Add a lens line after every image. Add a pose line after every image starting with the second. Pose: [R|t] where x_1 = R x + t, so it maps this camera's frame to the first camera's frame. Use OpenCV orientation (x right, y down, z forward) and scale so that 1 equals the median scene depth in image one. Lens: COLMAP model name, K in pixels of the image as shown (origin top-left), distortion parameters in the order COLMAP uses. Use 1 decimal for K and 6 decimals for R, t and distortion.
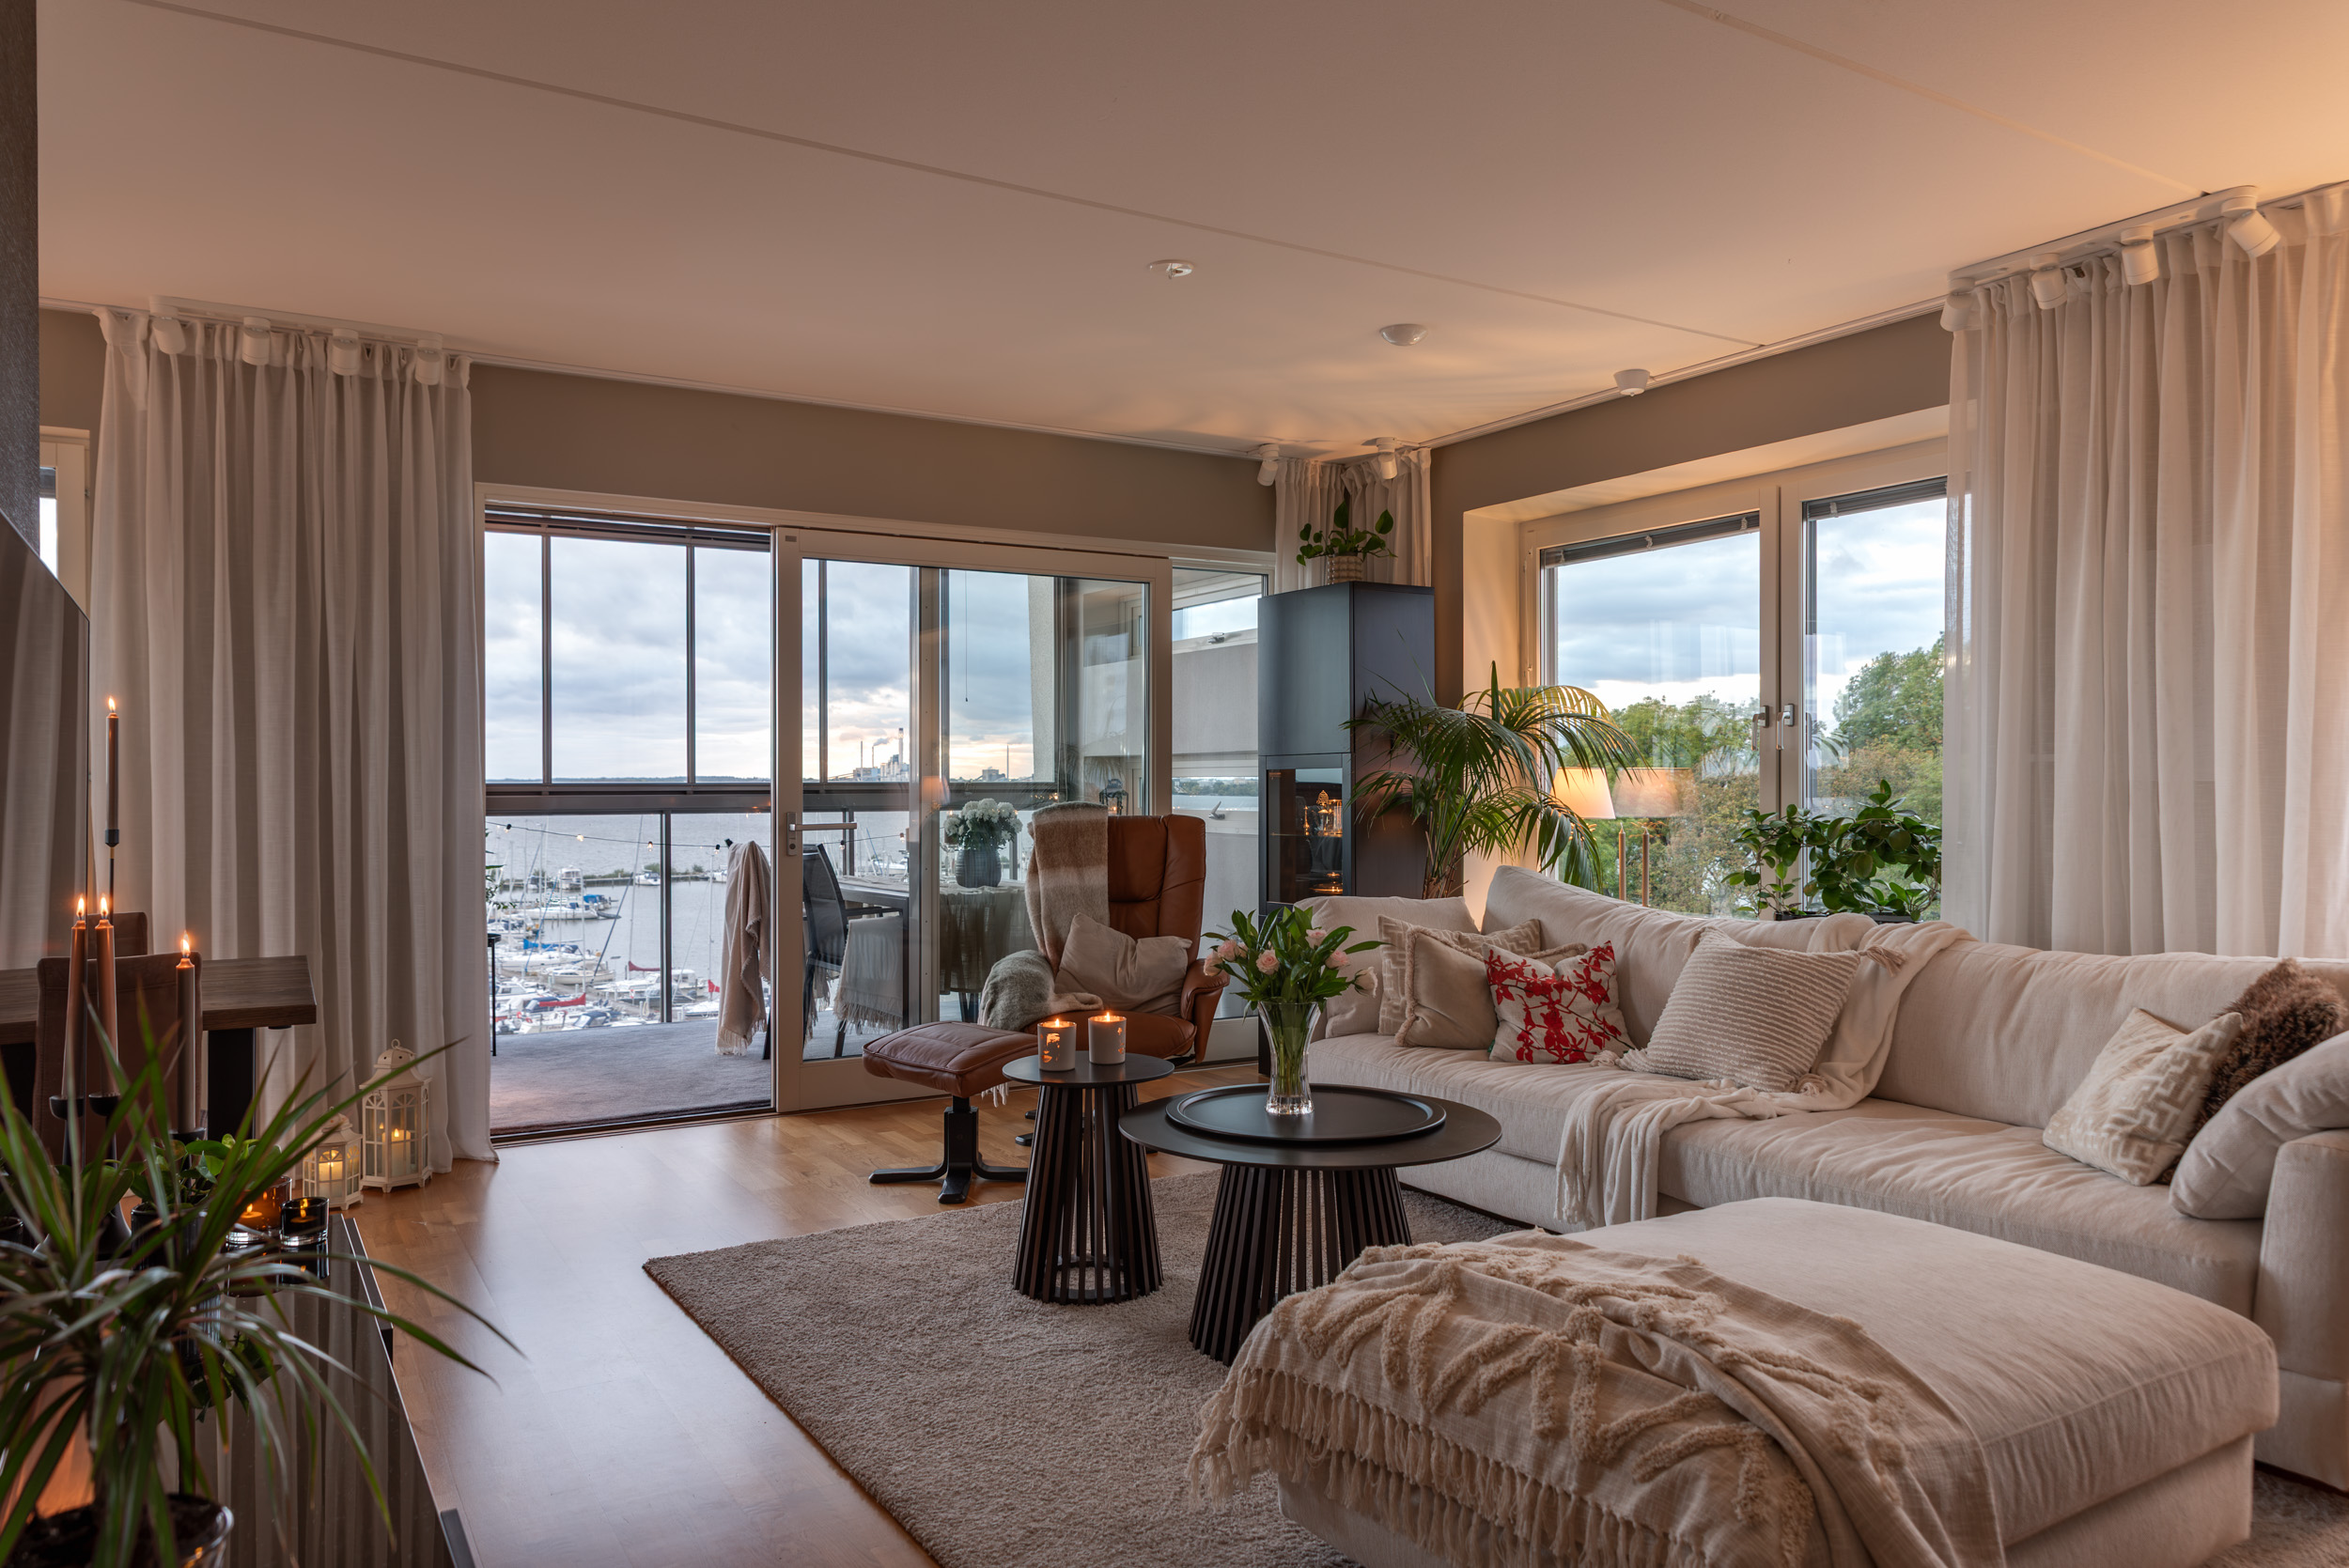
lens RADIAL K [[1606.3, 0, 1179.7], [0, 1606.3, 785.1], [0, 0, 1]] dist [0.022784, 0.001126]
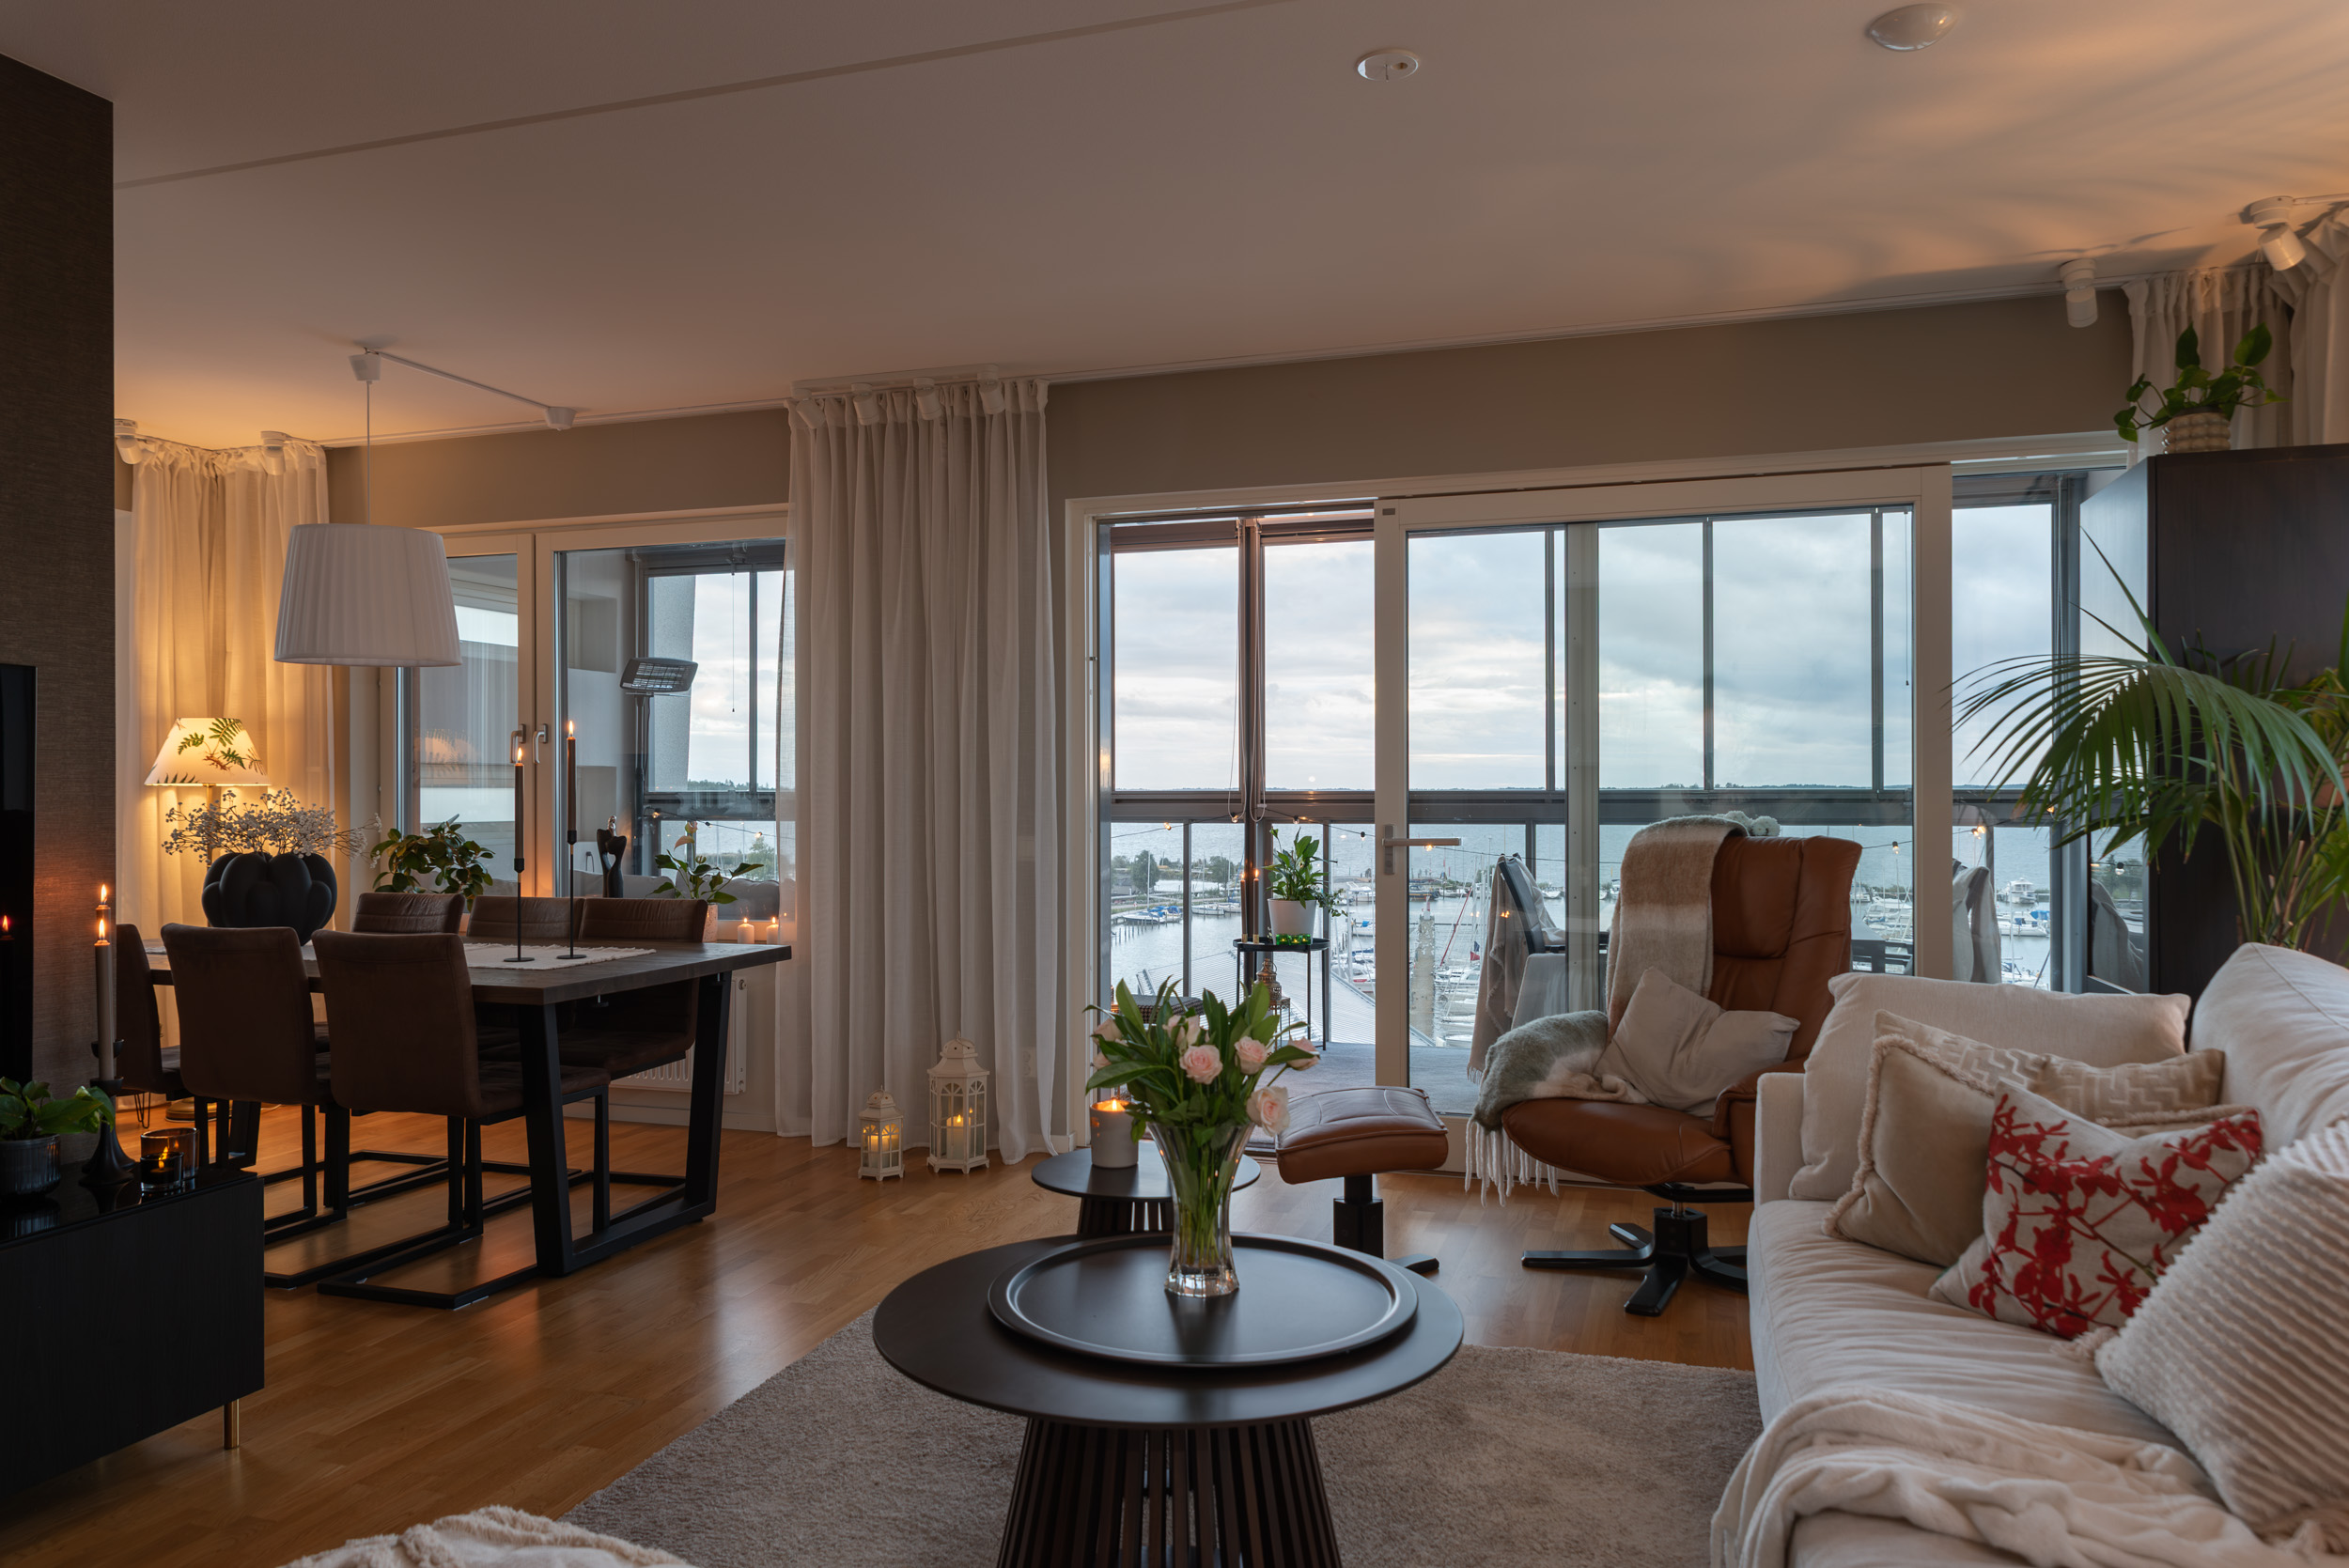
lens RADIAL K [[1606.3, 0, 1167.5], [0, 1606.3, 787.4], [0, 0, 1]] dist [0.022784, 0.001126]
pose [[0.661354, -0.000769, -0.750073, 0.367773], [-0.001738, 0.999995, -0.002557, -0.000809], [0.750071, 0.002995, 0.661350, 0.366333]]
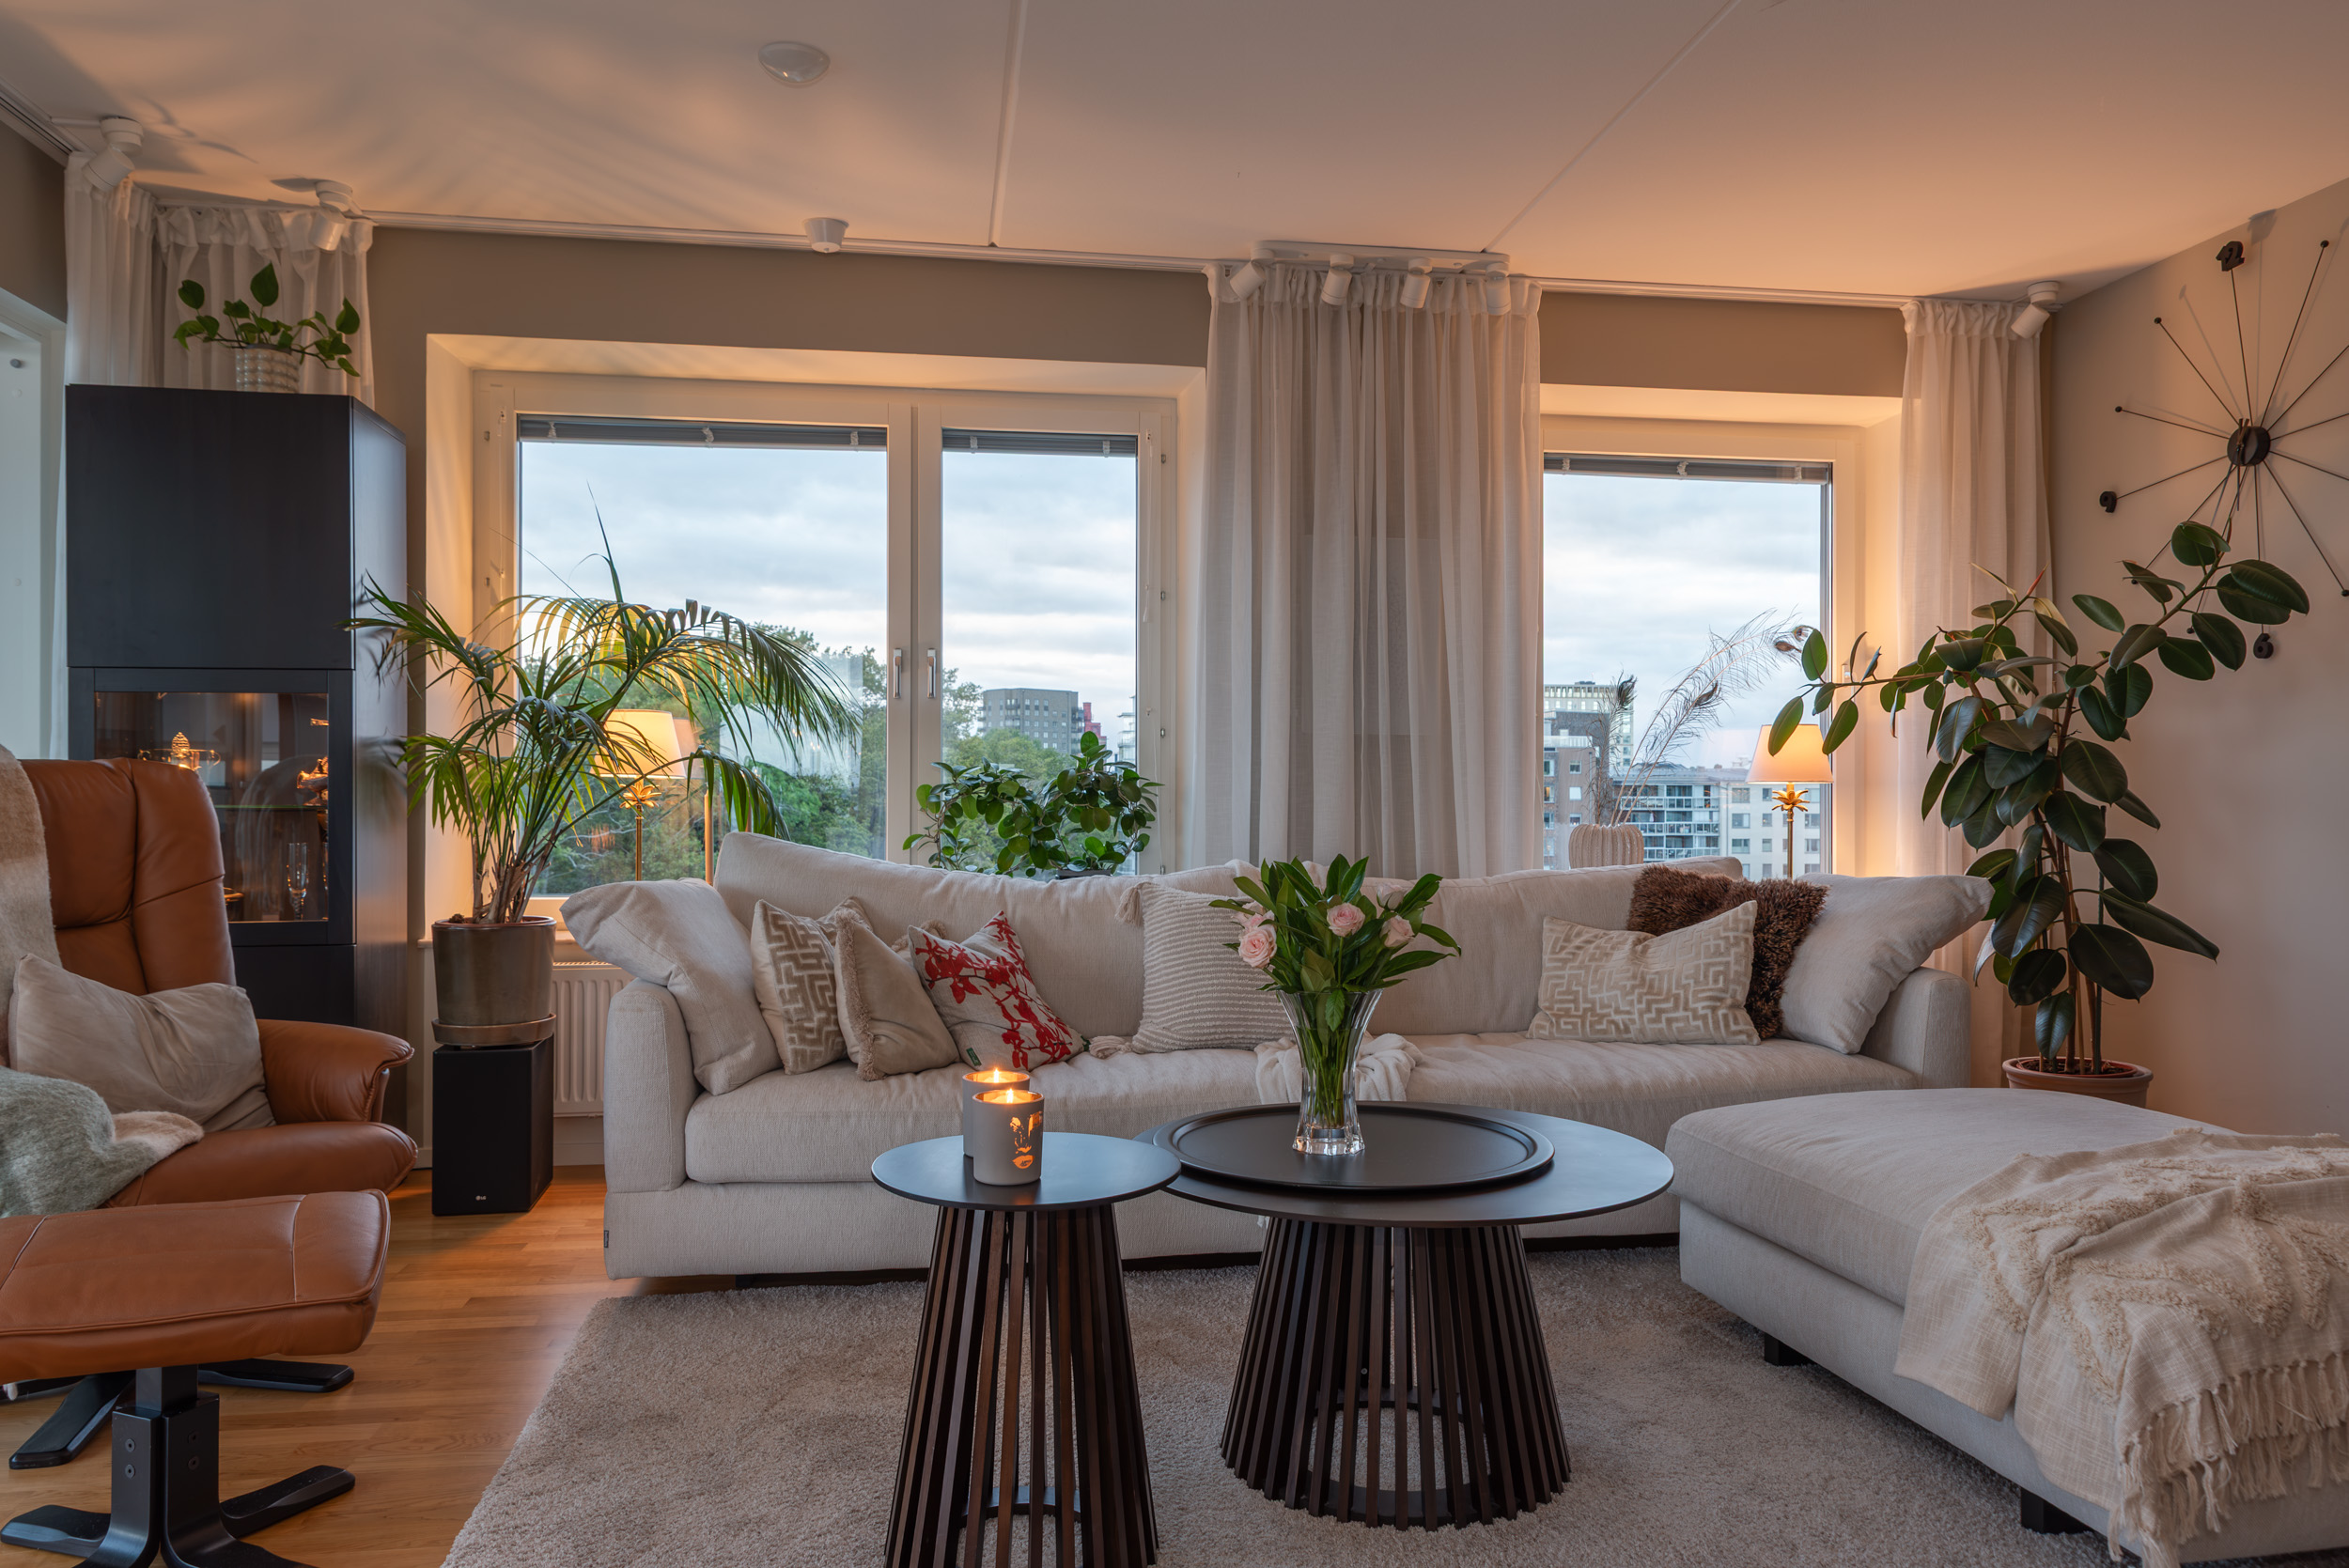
lens RADIAL K [[1616.7, 0, 1177.0], [0, 1616.7, 801.7], [0, 0, 1]] dist [0.028983, -0.000107]
pose [[0.401922, -0.003154, 0.915668, -0.404485], [-0.007319, 0.999951, 0.006657, 0.029190], [-0.915645, -0.009378, 0.401879, 0.509883]]
